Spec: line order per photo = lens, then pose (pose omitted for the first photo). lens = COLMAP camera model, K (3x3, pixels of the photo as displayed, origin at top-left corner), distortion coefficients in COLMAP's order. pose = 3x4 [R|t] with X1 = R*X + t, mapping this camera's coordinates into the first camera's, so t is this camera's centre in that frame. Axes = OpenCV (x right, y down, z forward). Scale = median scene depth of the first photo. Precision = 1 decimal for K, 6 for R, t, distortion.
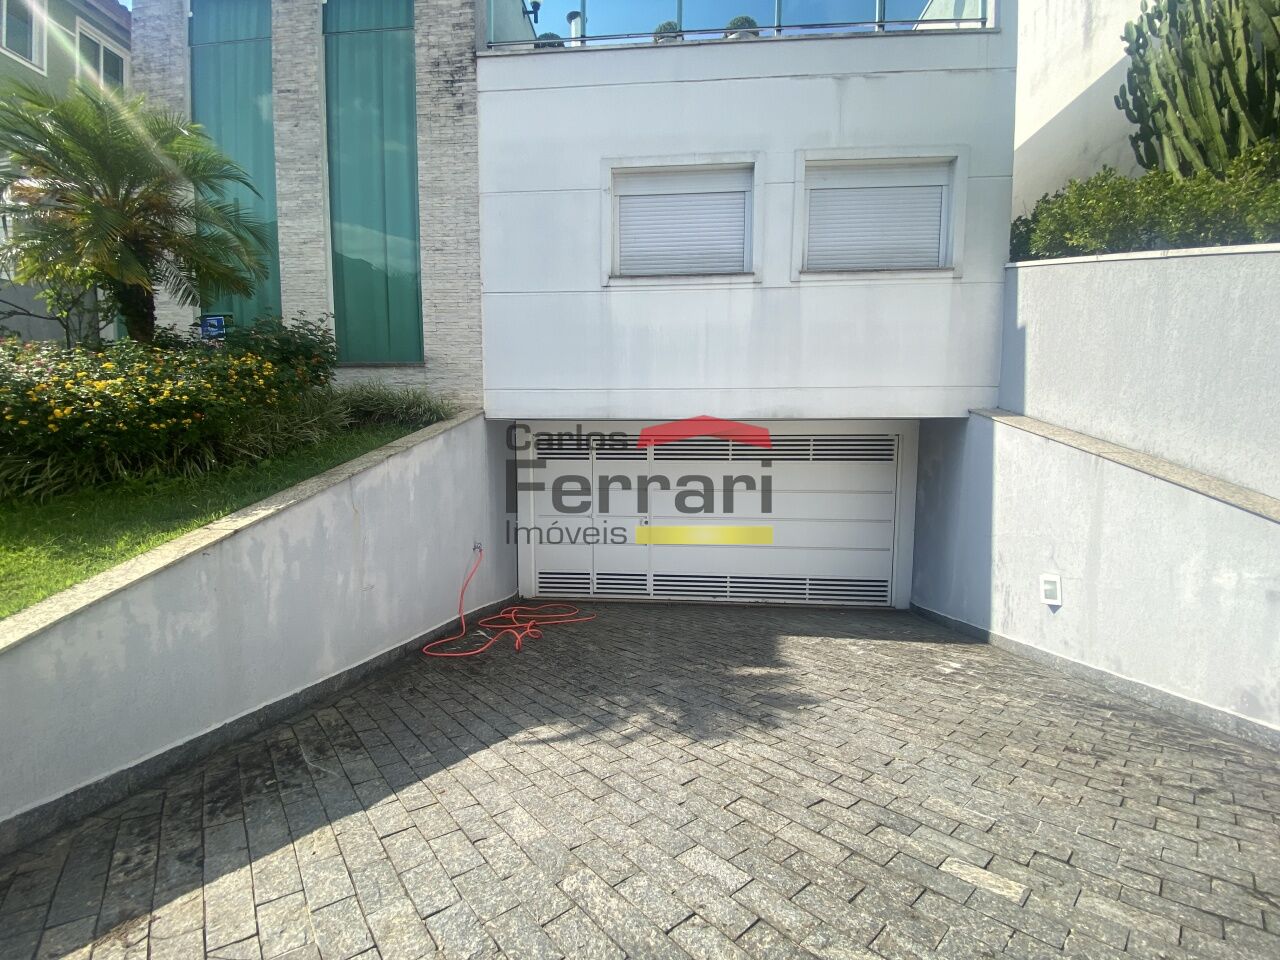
lens RADIAL K [[520.4, 0, 637.3], [0, 520.4, 476.8], [0, 0, 1]] dist [0.000524, -0.000041]
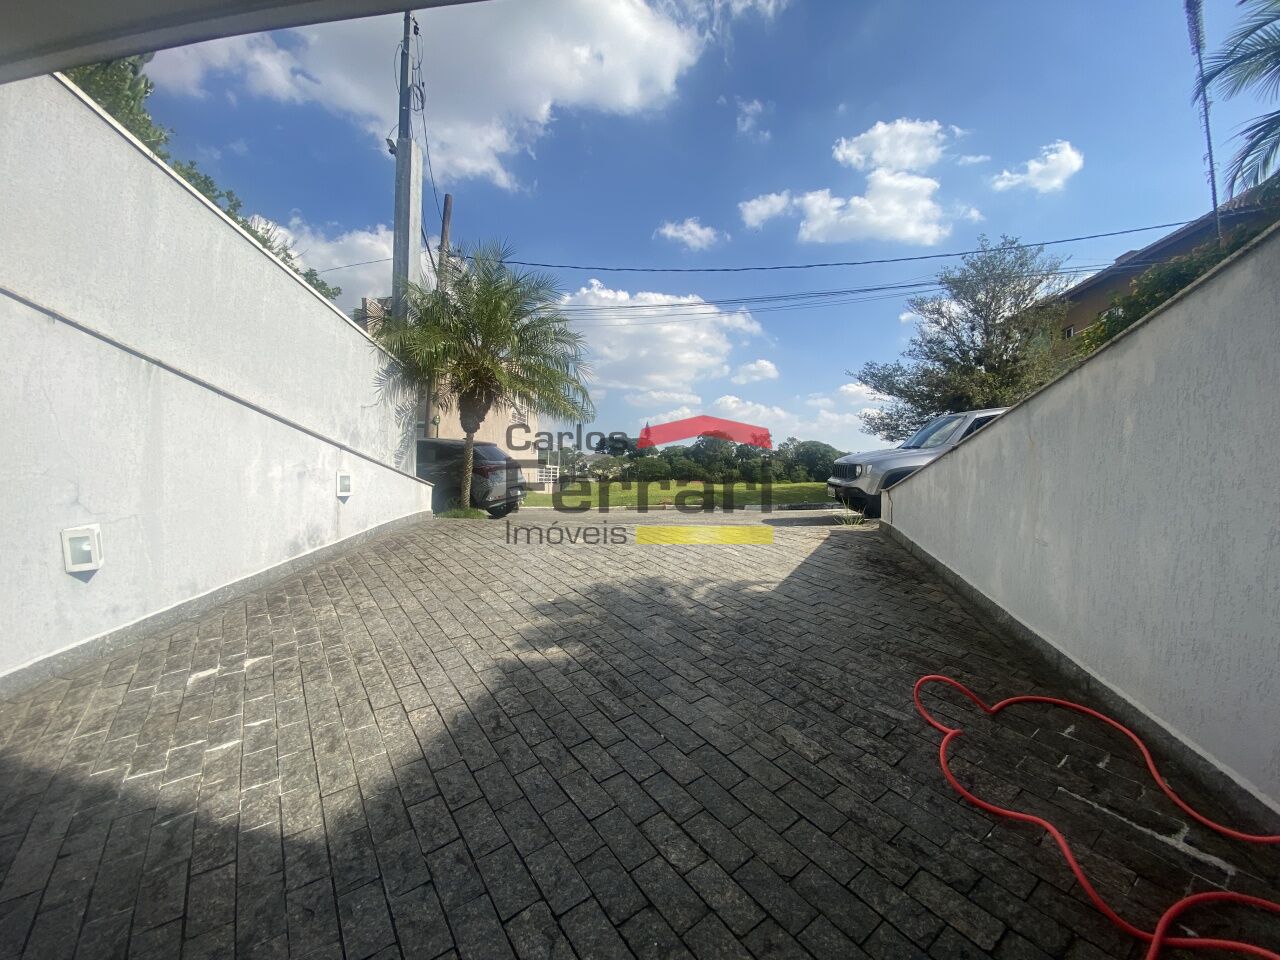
lens RADIAL K [[520.4, 0, 642.1], [0, 520.4, 484.7], [0, 0, 1]] dist [0.000524, -0.000041]
pose [[-0.997376, -0.025300, 0.067827, 0.037244], [-0.019230, 0.995873, 0.088701, 0.073504], [-0.069791, 0.087164, -0.993746, 1.959566]]
